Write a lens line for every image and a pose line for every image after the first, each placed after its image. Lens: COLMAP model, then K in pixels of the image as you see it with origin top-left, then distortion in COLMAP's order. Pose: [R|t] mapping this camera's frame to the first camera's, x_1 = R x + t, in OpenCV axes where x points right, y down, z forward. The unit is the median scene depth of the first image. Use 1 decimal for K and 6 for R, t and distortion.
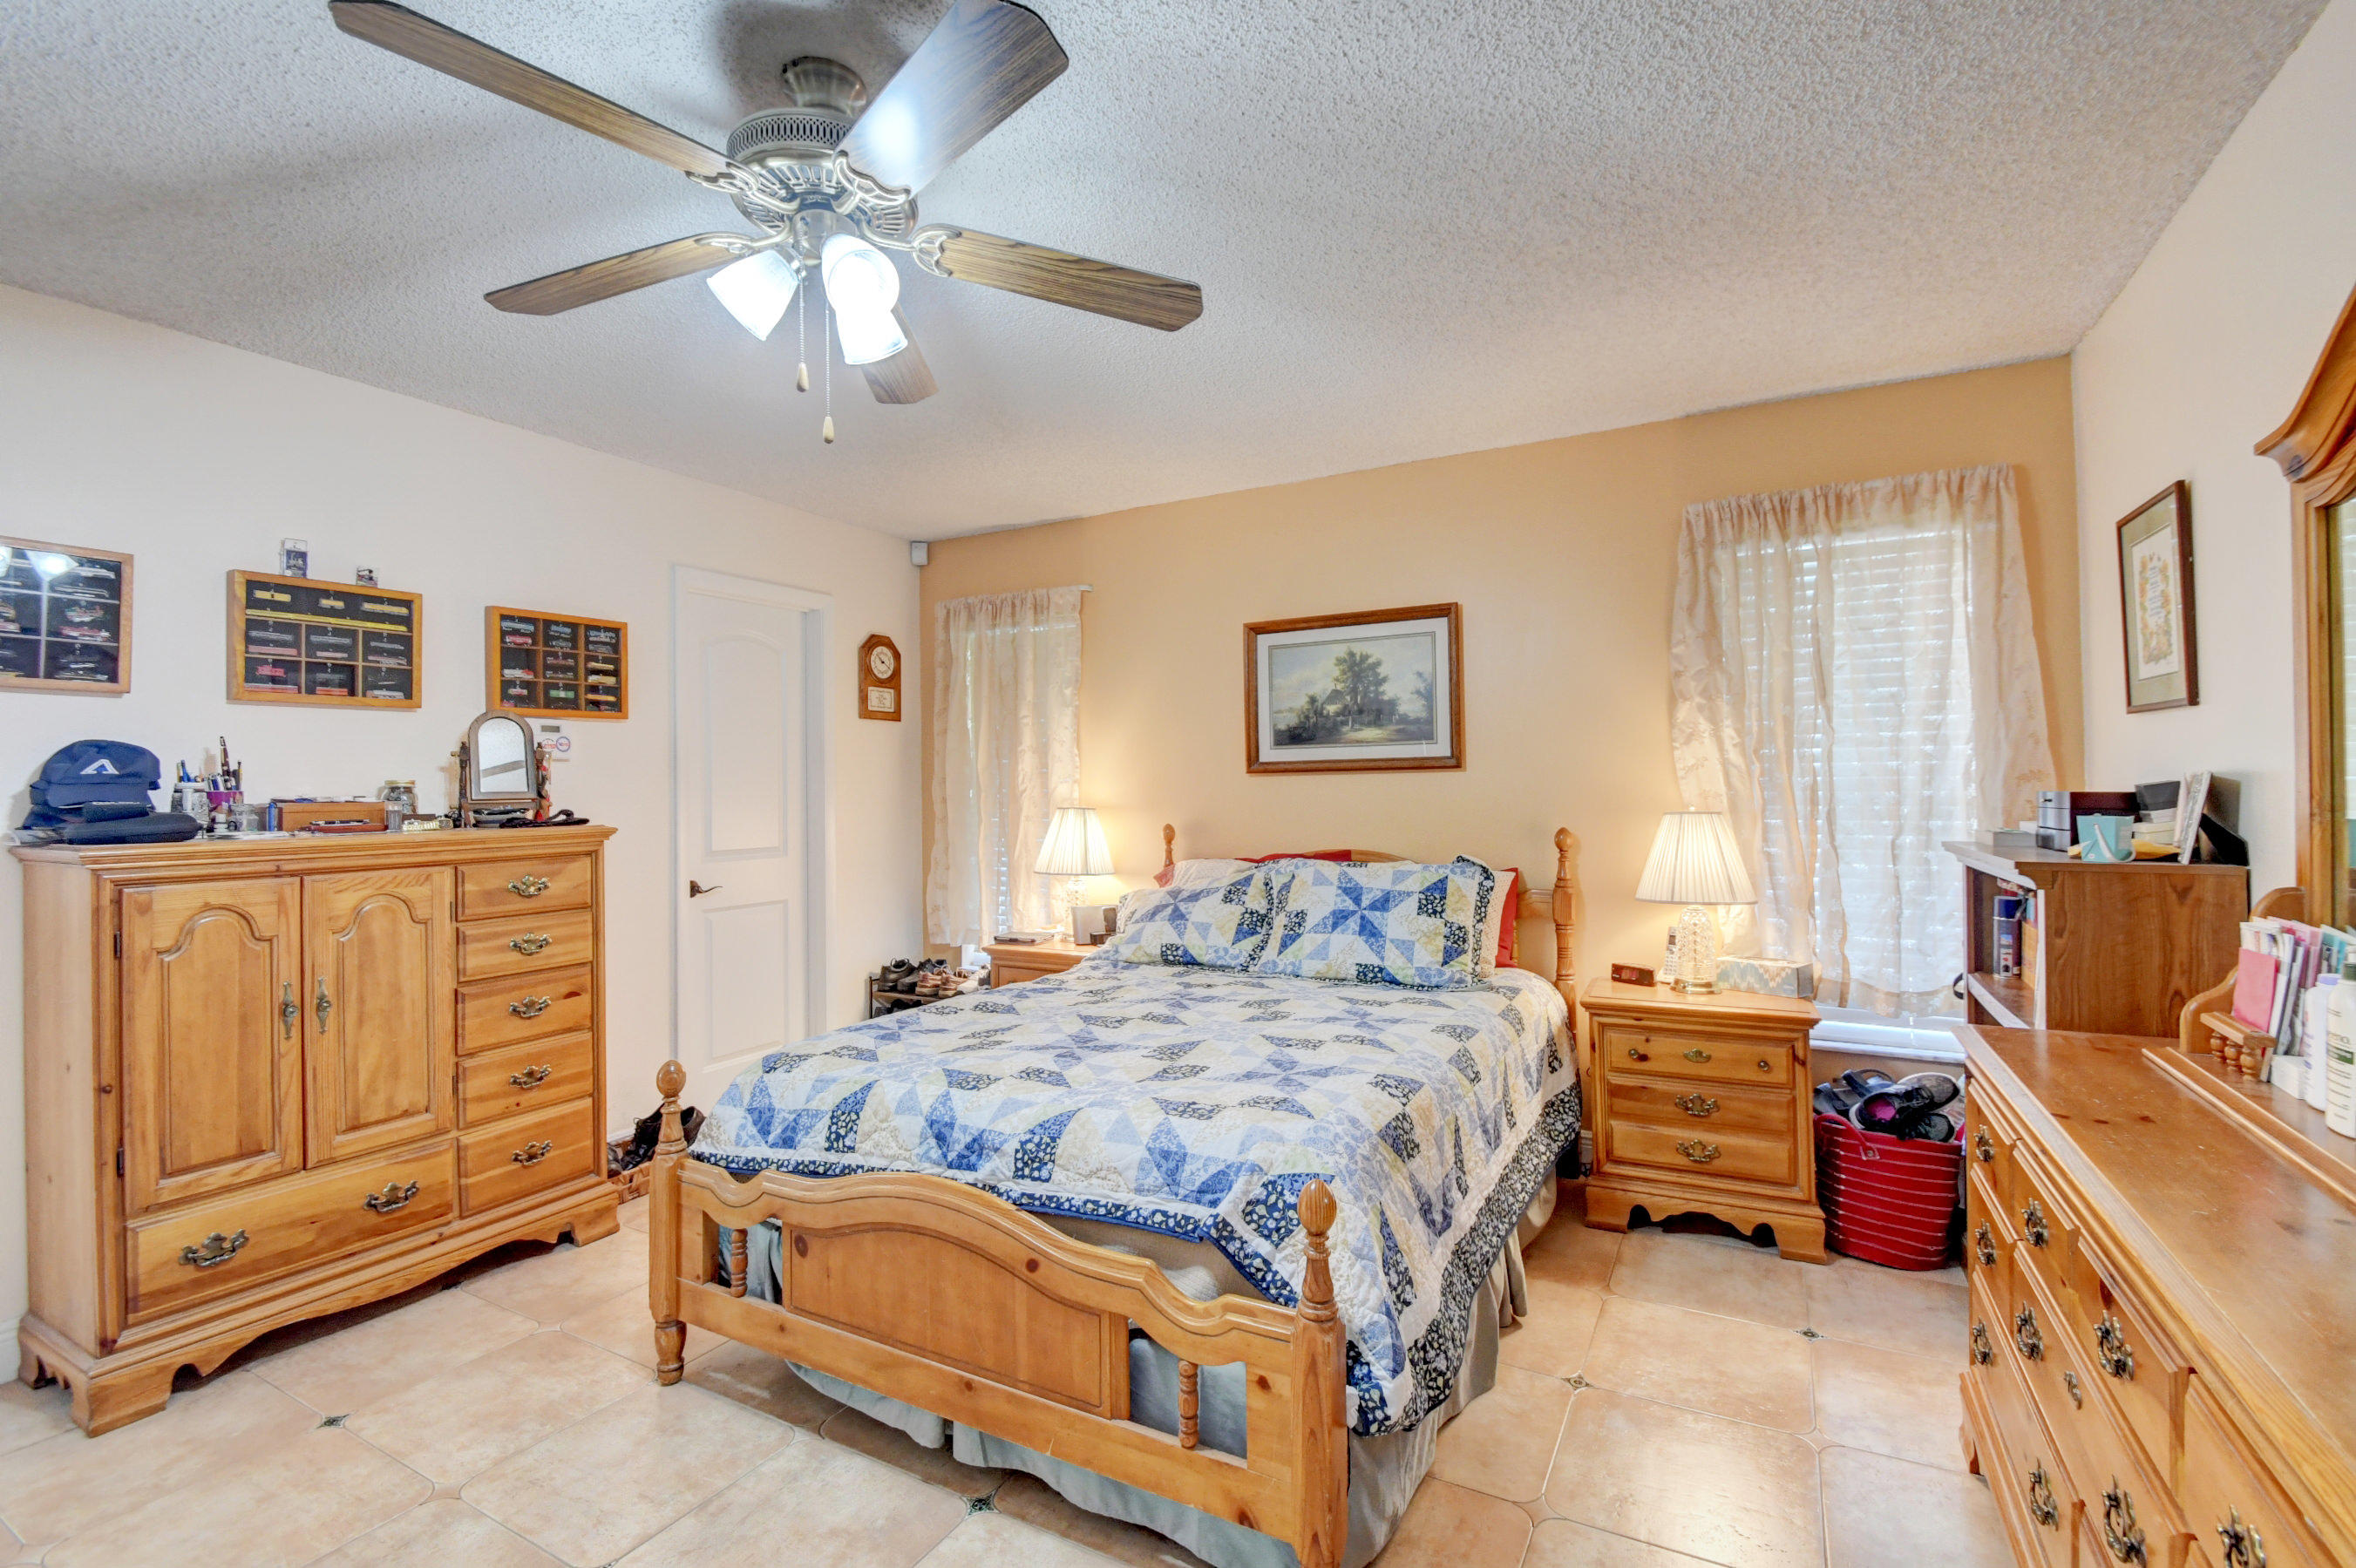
lens RADIAL K [[1036.2, 0, 1188.7], [0, 1036.2, 775.0], [0, 0, 1]] dist [0.003629, -0.012874]
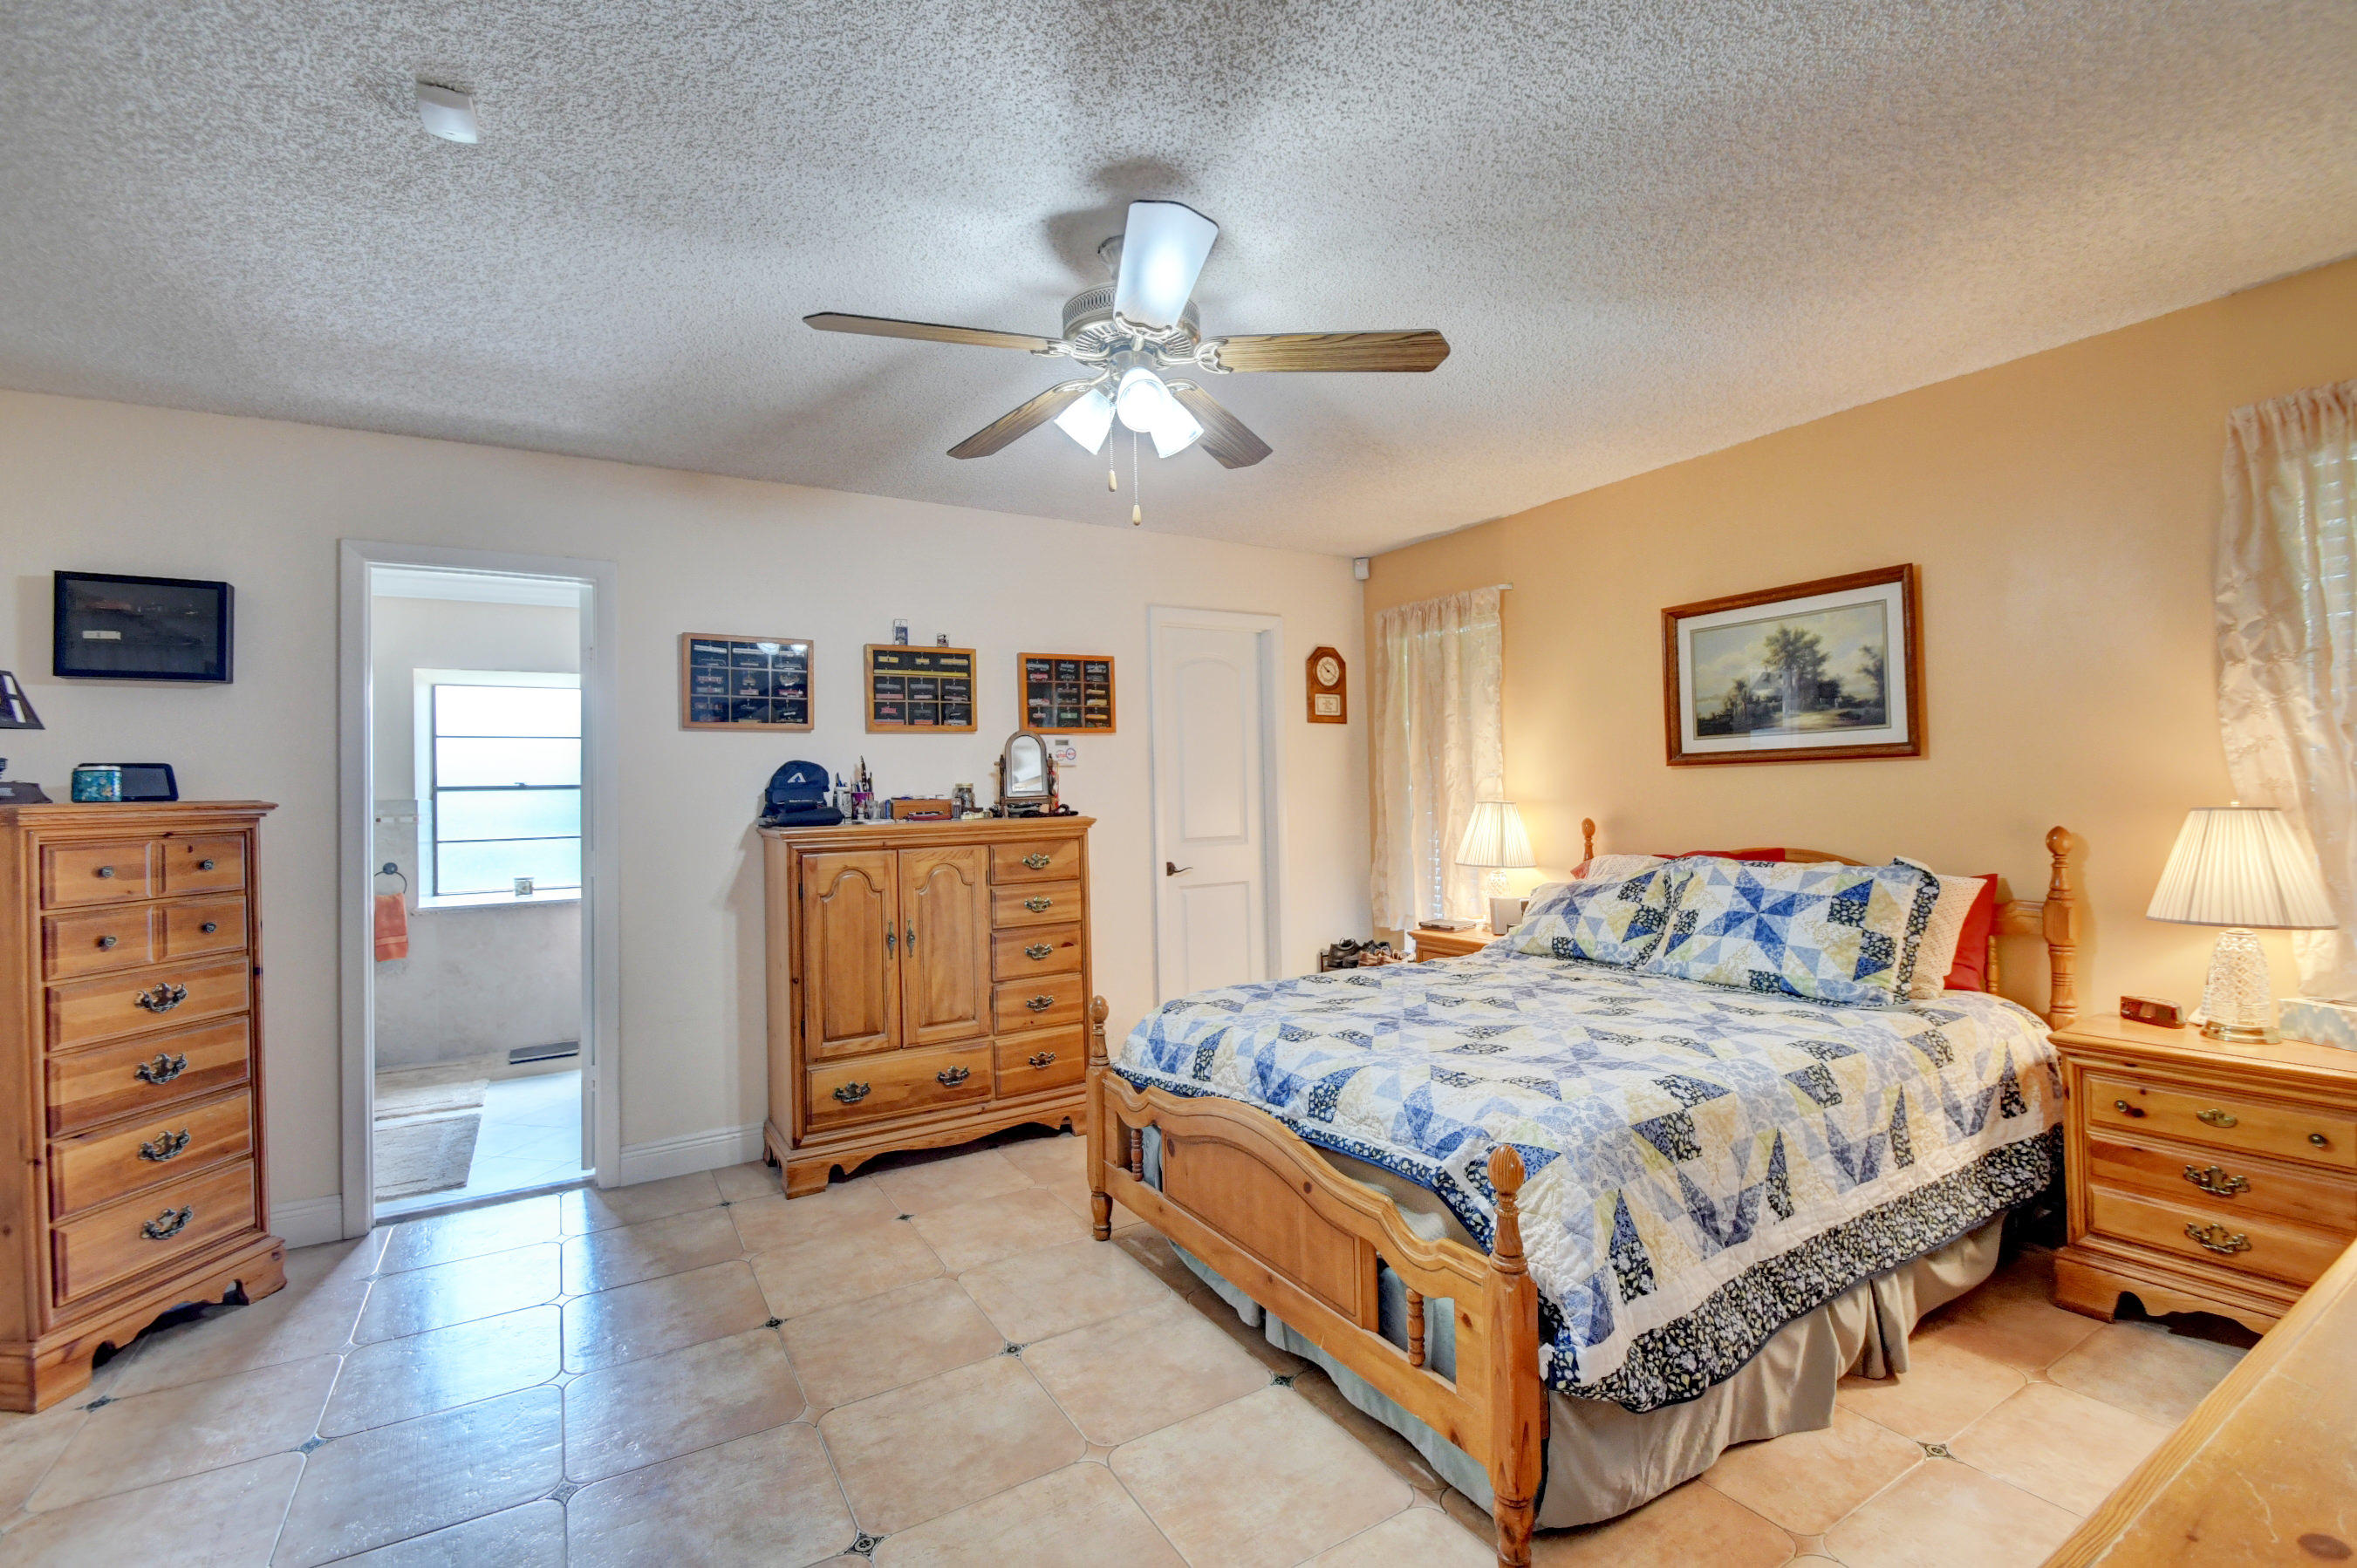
lens RADIAL K [[1036.5, 0, 1189.7], [0, 1036.5, 780.6], [0, 0, 1]] dist [0.003629, -0.012874]
pose [[0.862293, -0.011219, -0.506286, 0.220534], [0.017948, 0.999804, 0.008414, -0.005417], [0.506092, -0.016342, 0.862325, -0.059506]]
